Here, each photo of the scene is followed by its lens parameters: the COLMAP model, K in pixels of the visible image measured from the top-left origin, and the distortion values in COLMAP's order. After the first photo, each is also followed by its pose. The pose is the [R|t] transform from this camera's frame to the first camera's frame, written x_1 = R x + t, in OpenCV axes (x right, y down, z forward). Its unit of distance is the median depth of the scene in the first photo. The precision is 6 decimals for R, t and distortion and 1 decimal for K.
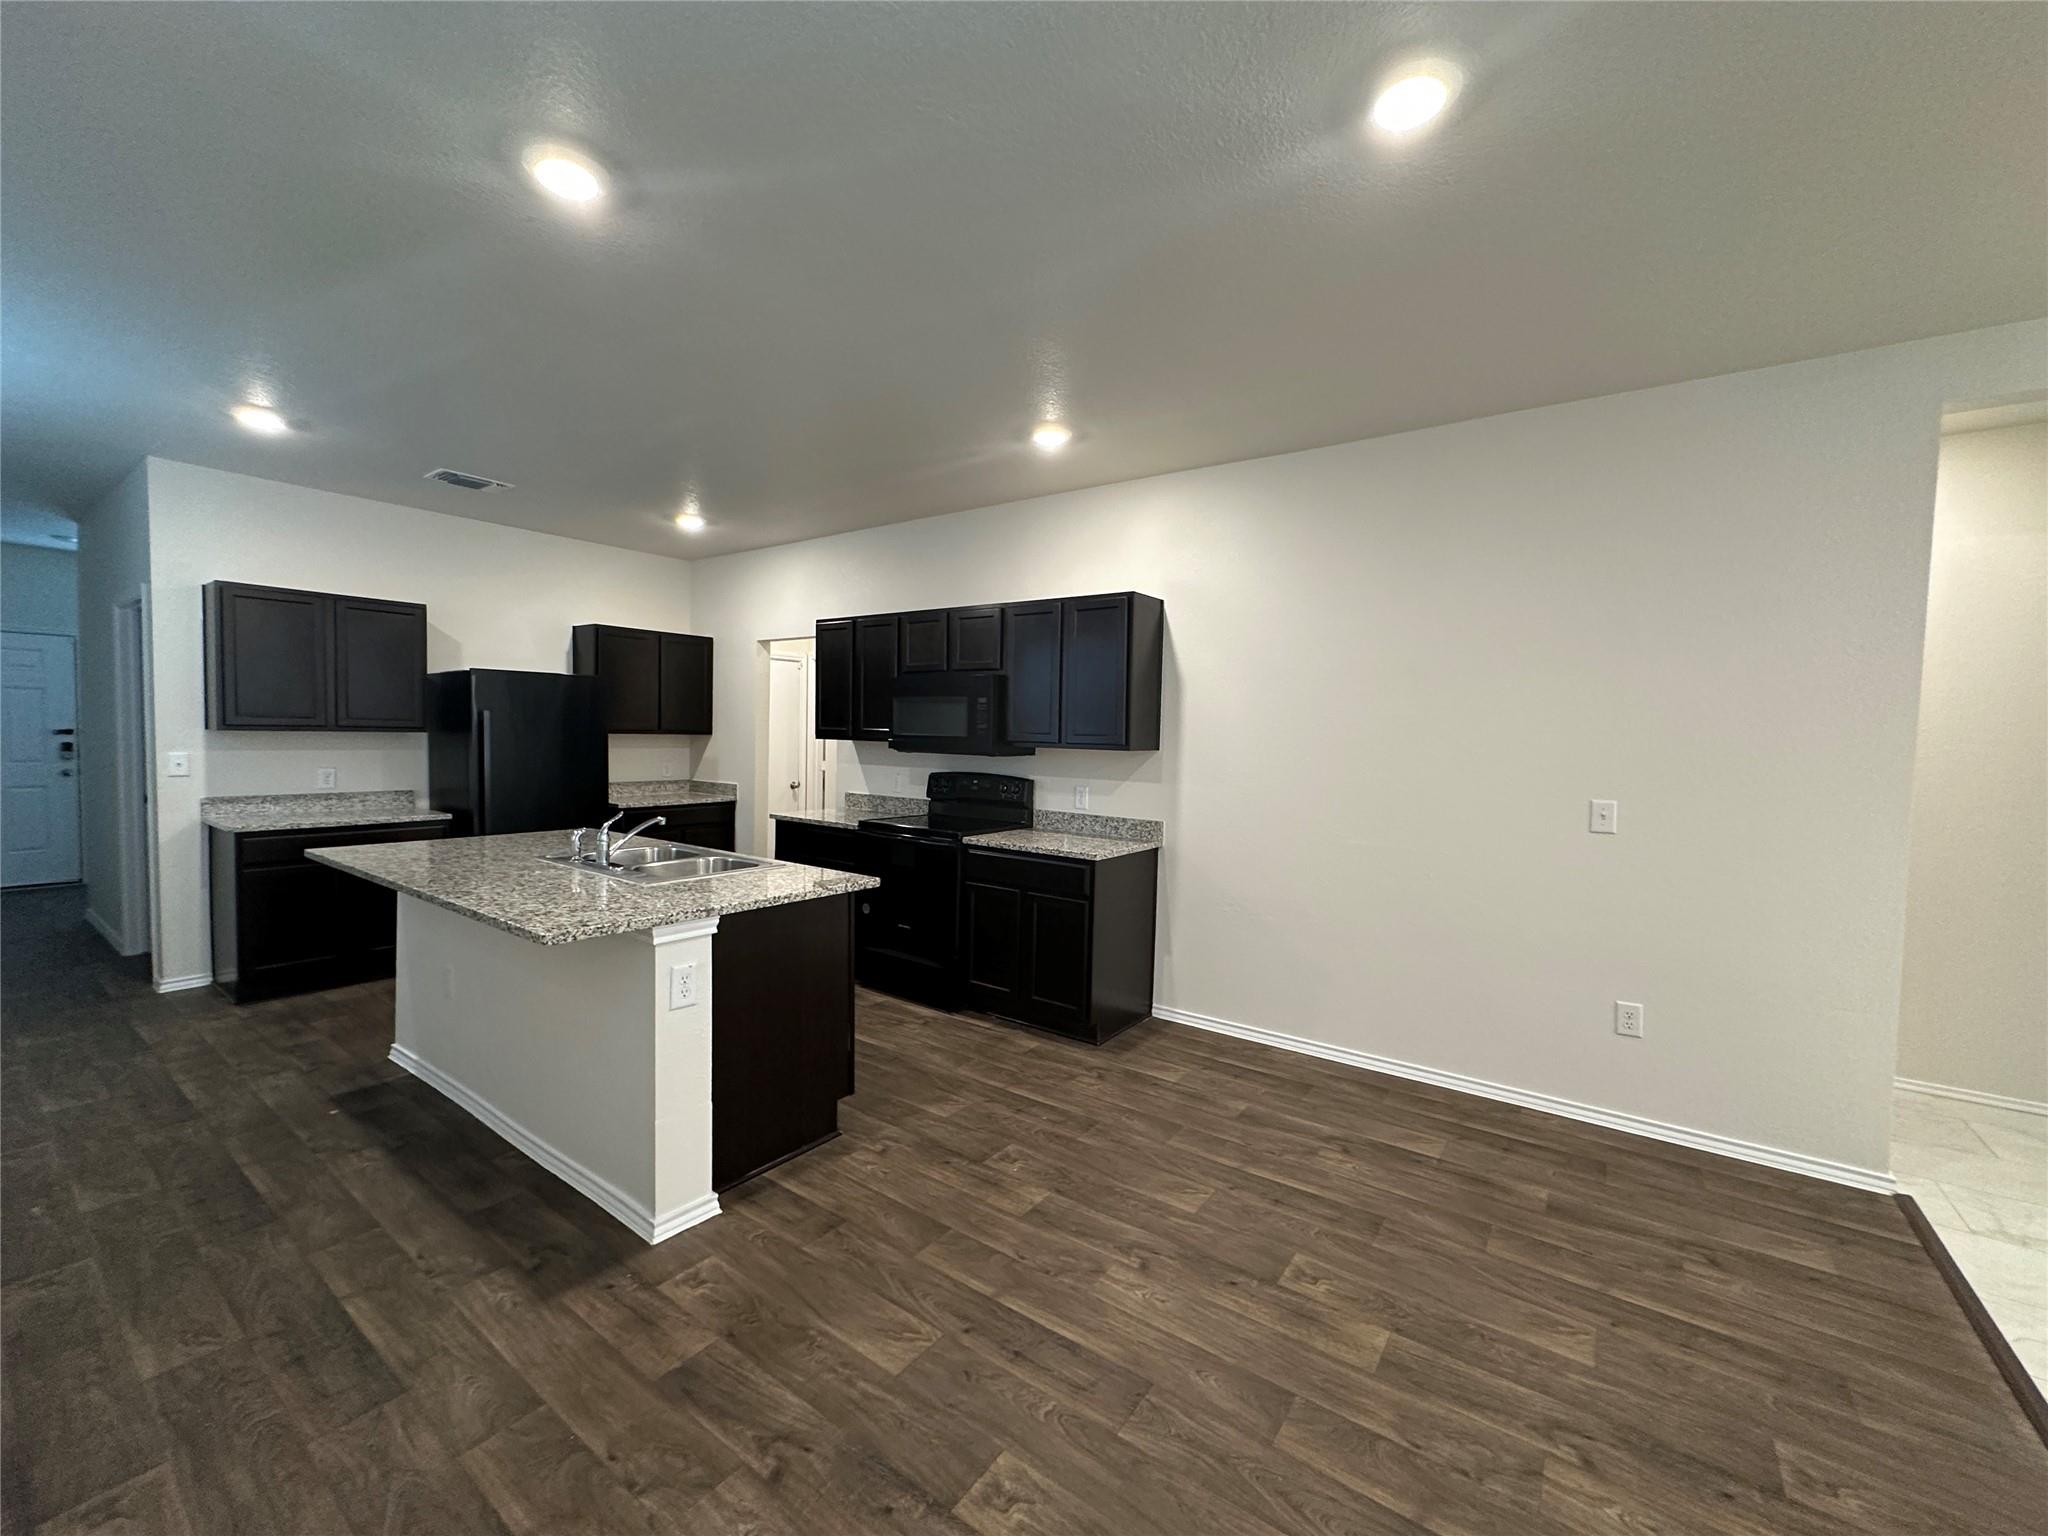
lens RADIAL K [[818.5, 0, 1022.7], [0, 818.5, 765.4], [0, 0, 1]] dist [-0.003237, 0.000405]
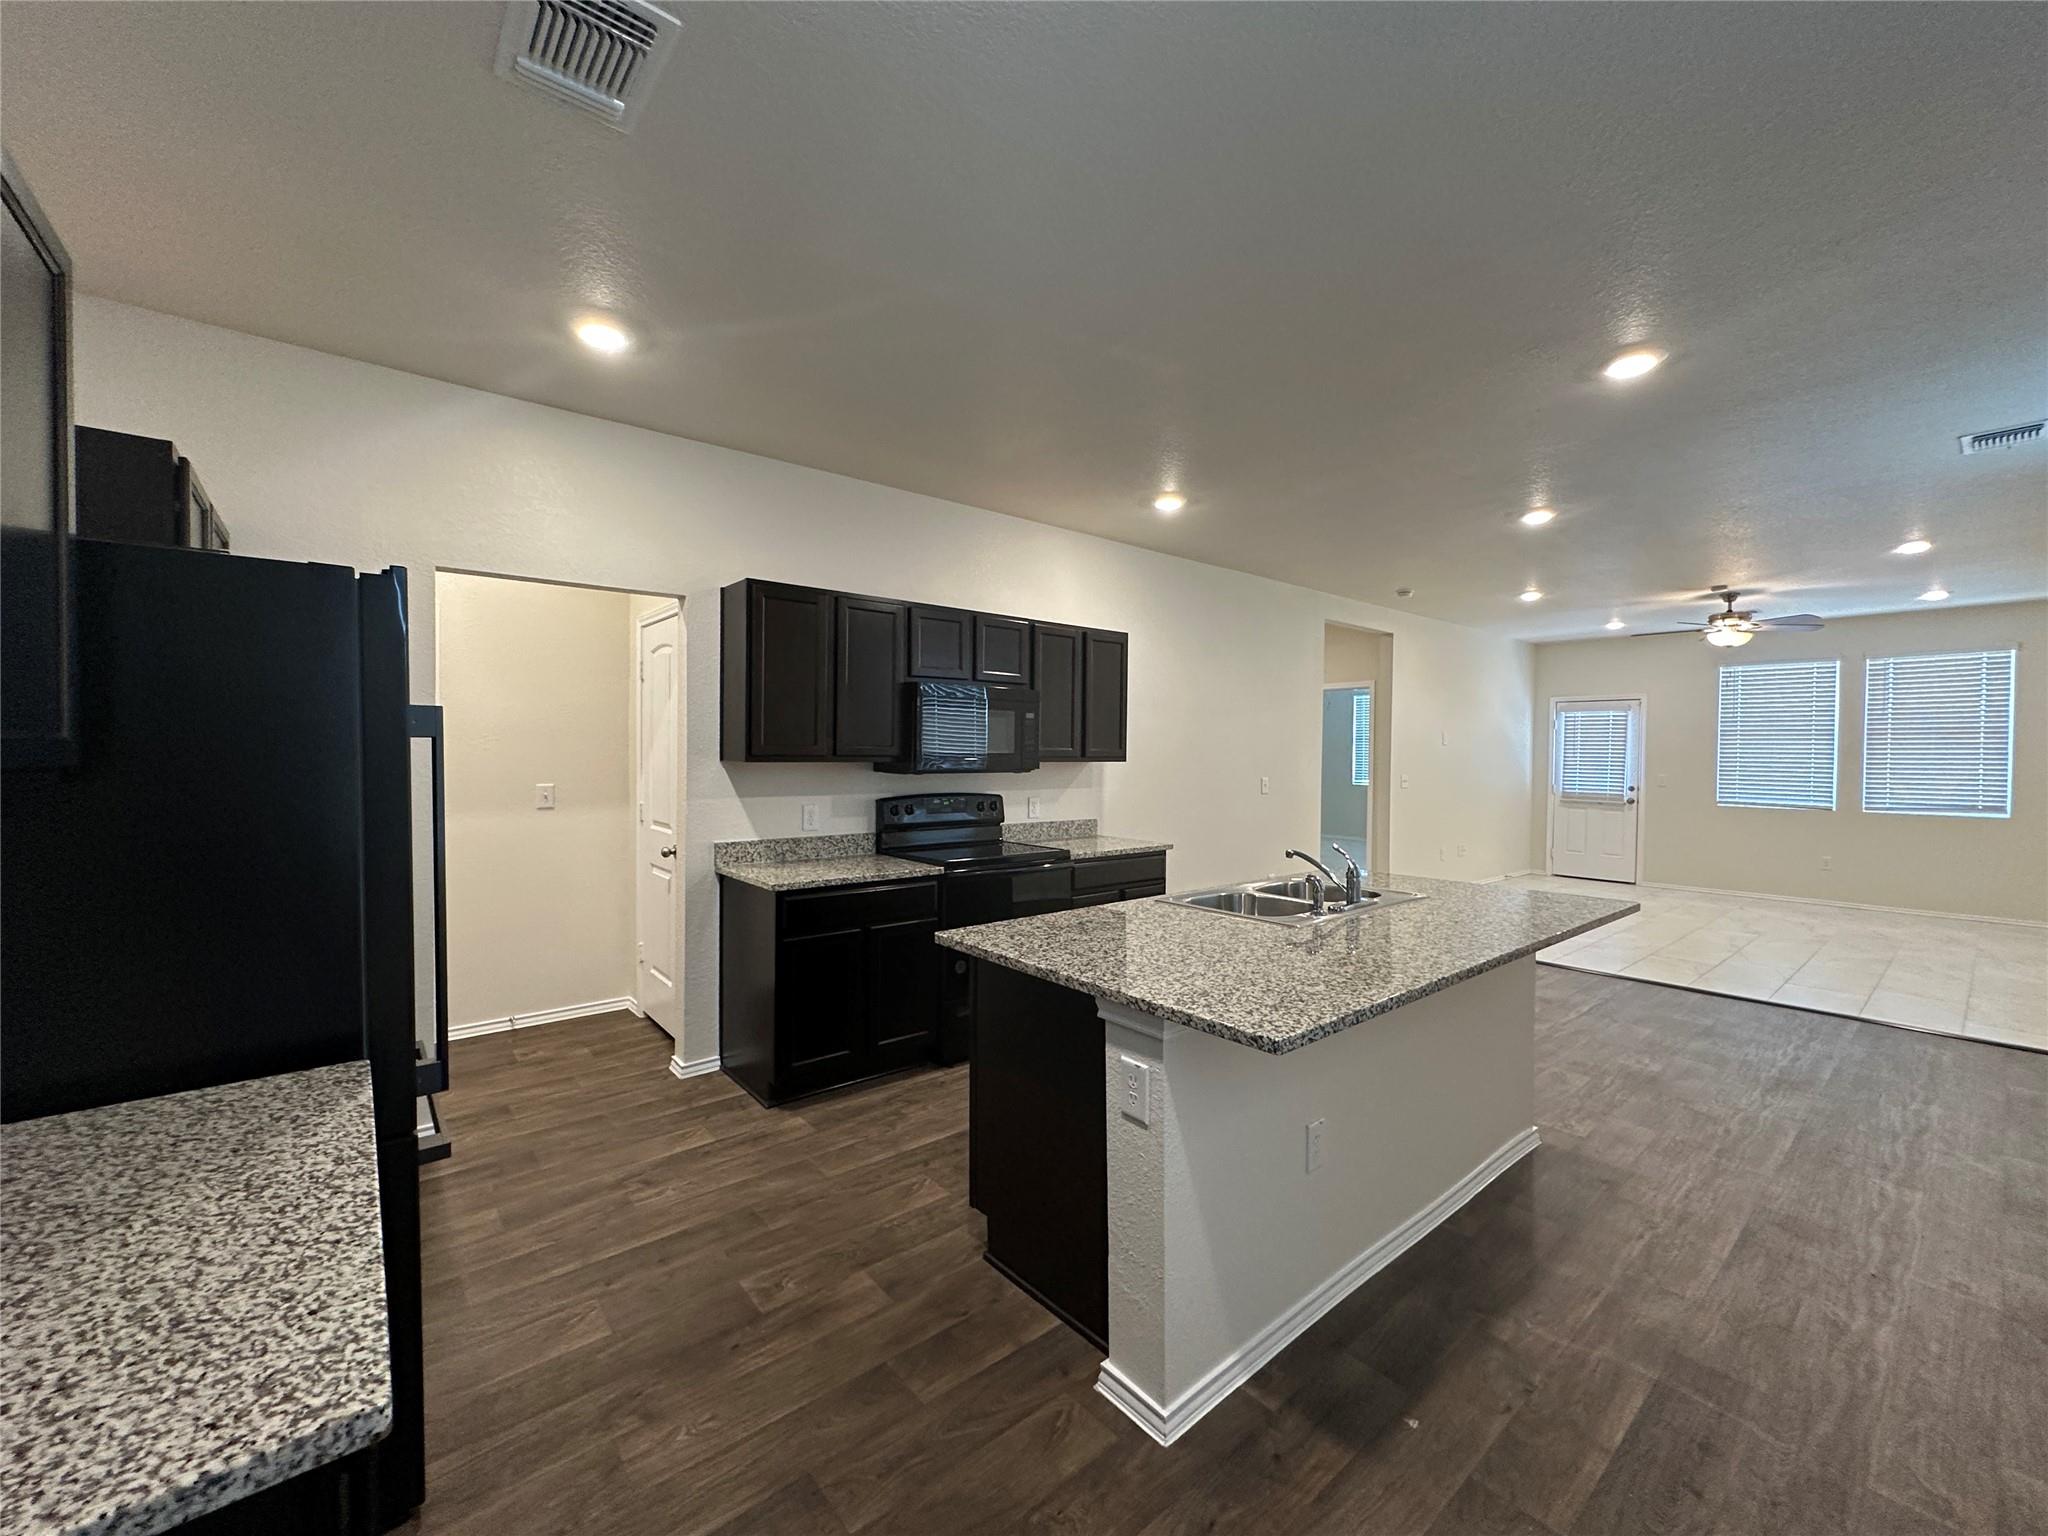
lens RADIAL K [[836.4, 0, 1044.1], [0, 836.4, 761.9], [0, 0, 1]] dist [0.014525, 0.000083]
pose [[0.220700, -0.031385, 0.974837, -1.010246], [0.036150, 0.999059, 0.023980, -0.046848], [-0.974671, 0.029948, 0.221627, 0.762084]]
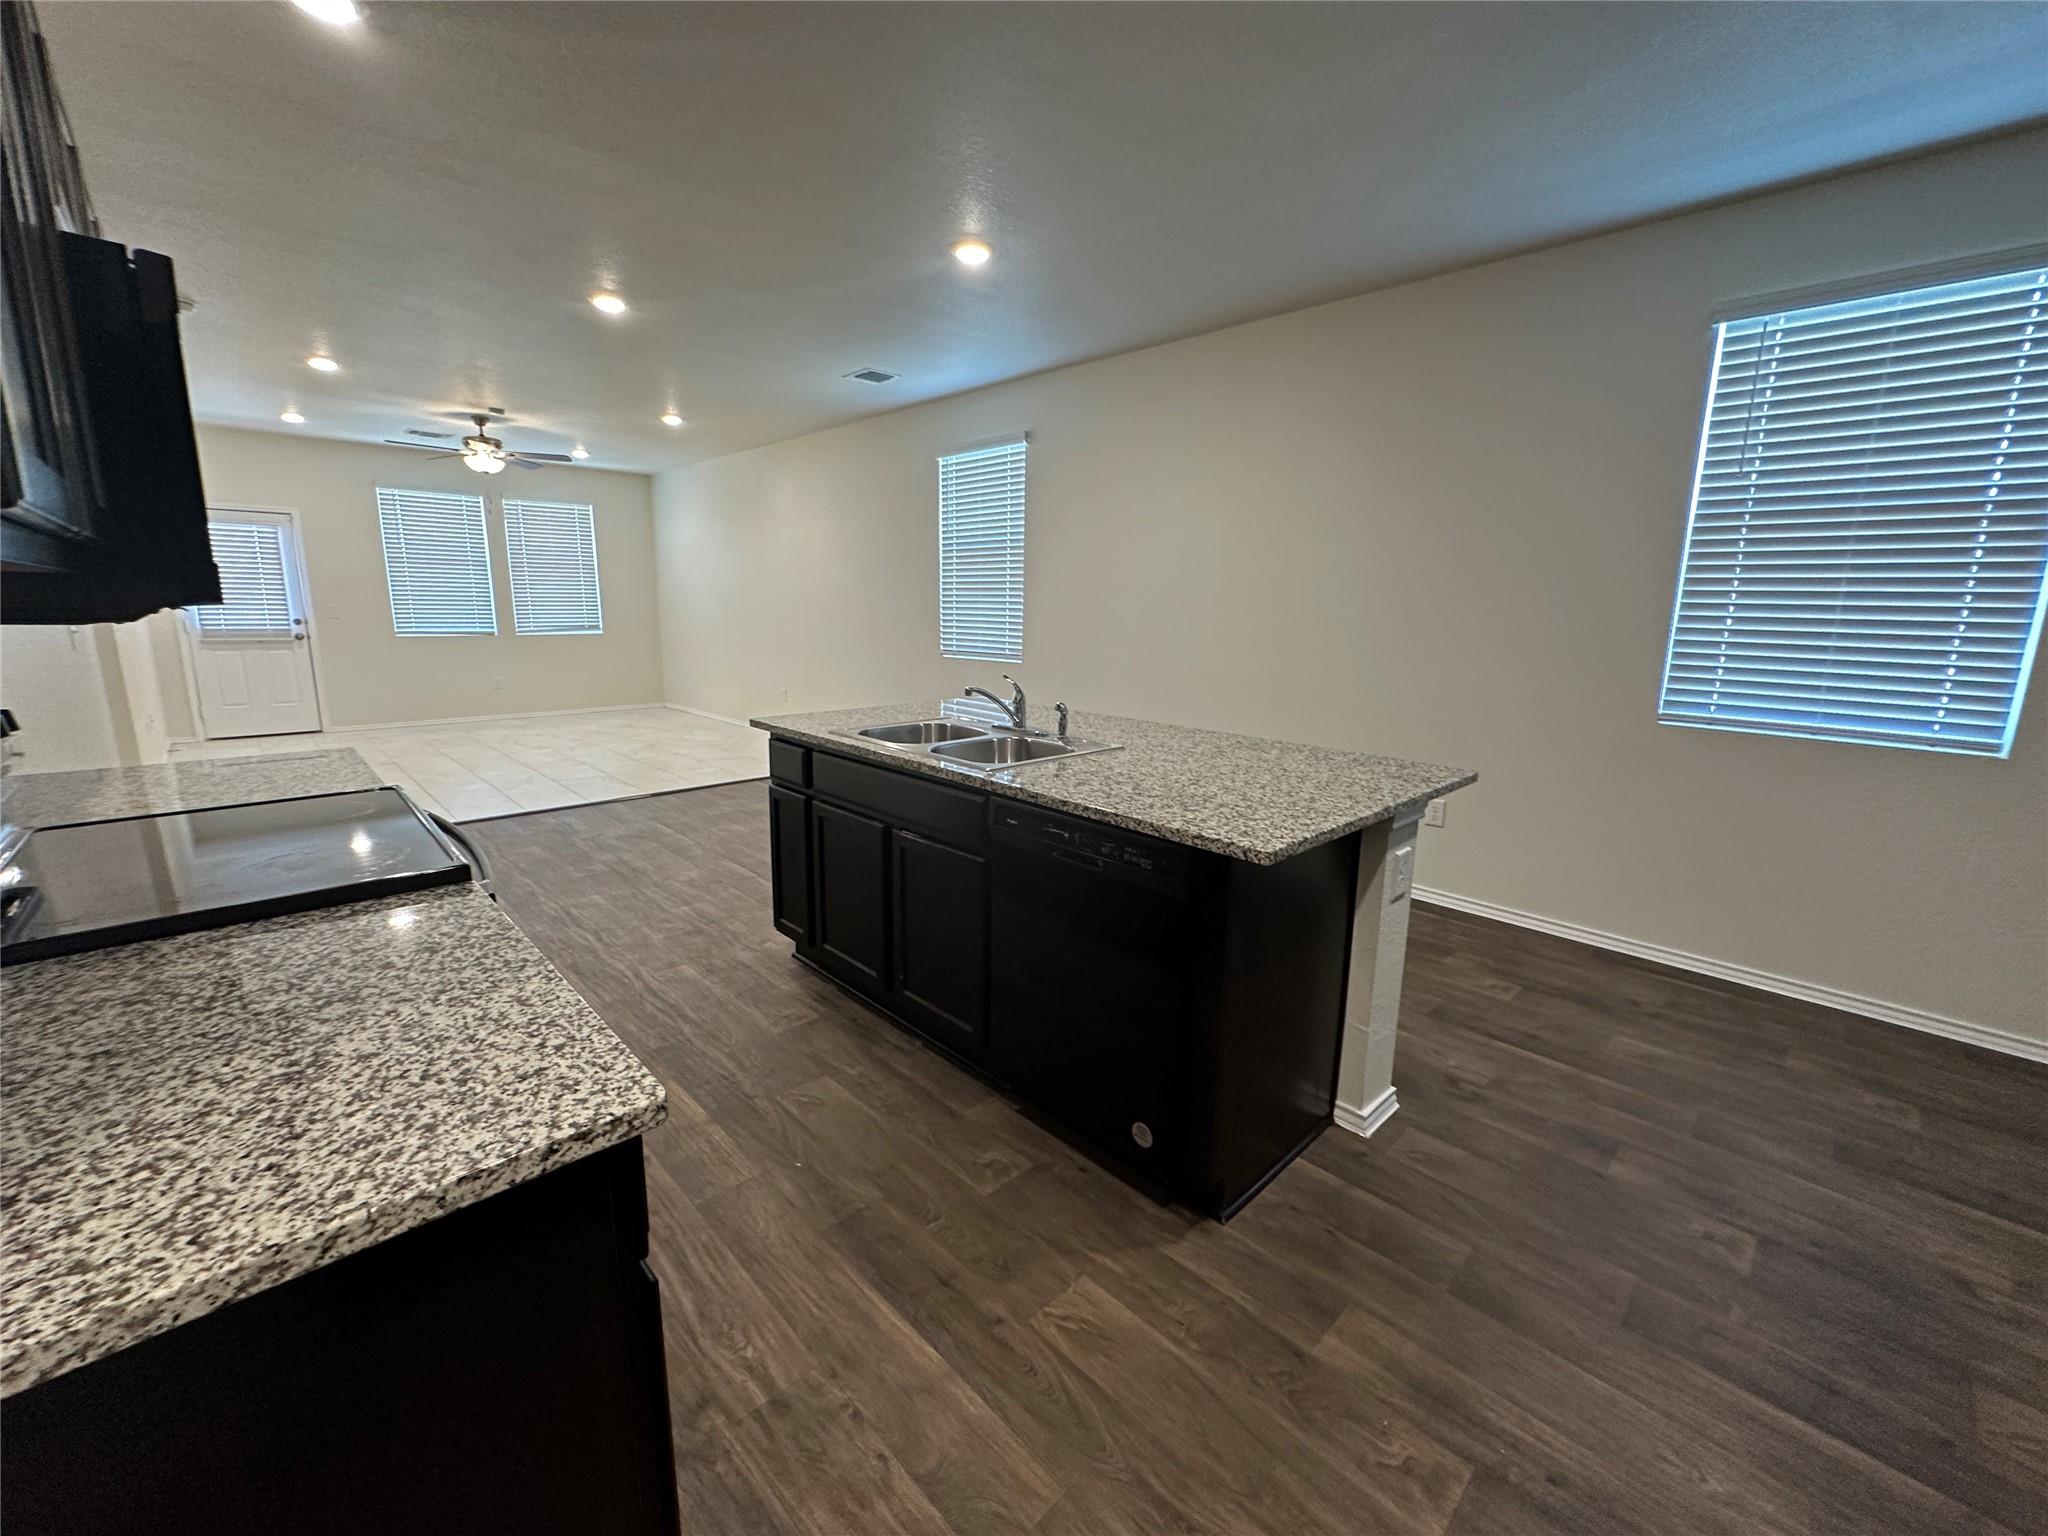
lens RADIAL K [[818.5, 0, 1022.7], [0, 818.5, 765.4], [0, 0, 1]] dist [-0.003237, 0.000405]
pose [[-0.987538, -0.066292, 0.142739, -0.417597], [-0.031012, 0.971143, 0.236473, -0.038744], [-0.154296, 0.229099, -0.961096, 1.317010]]
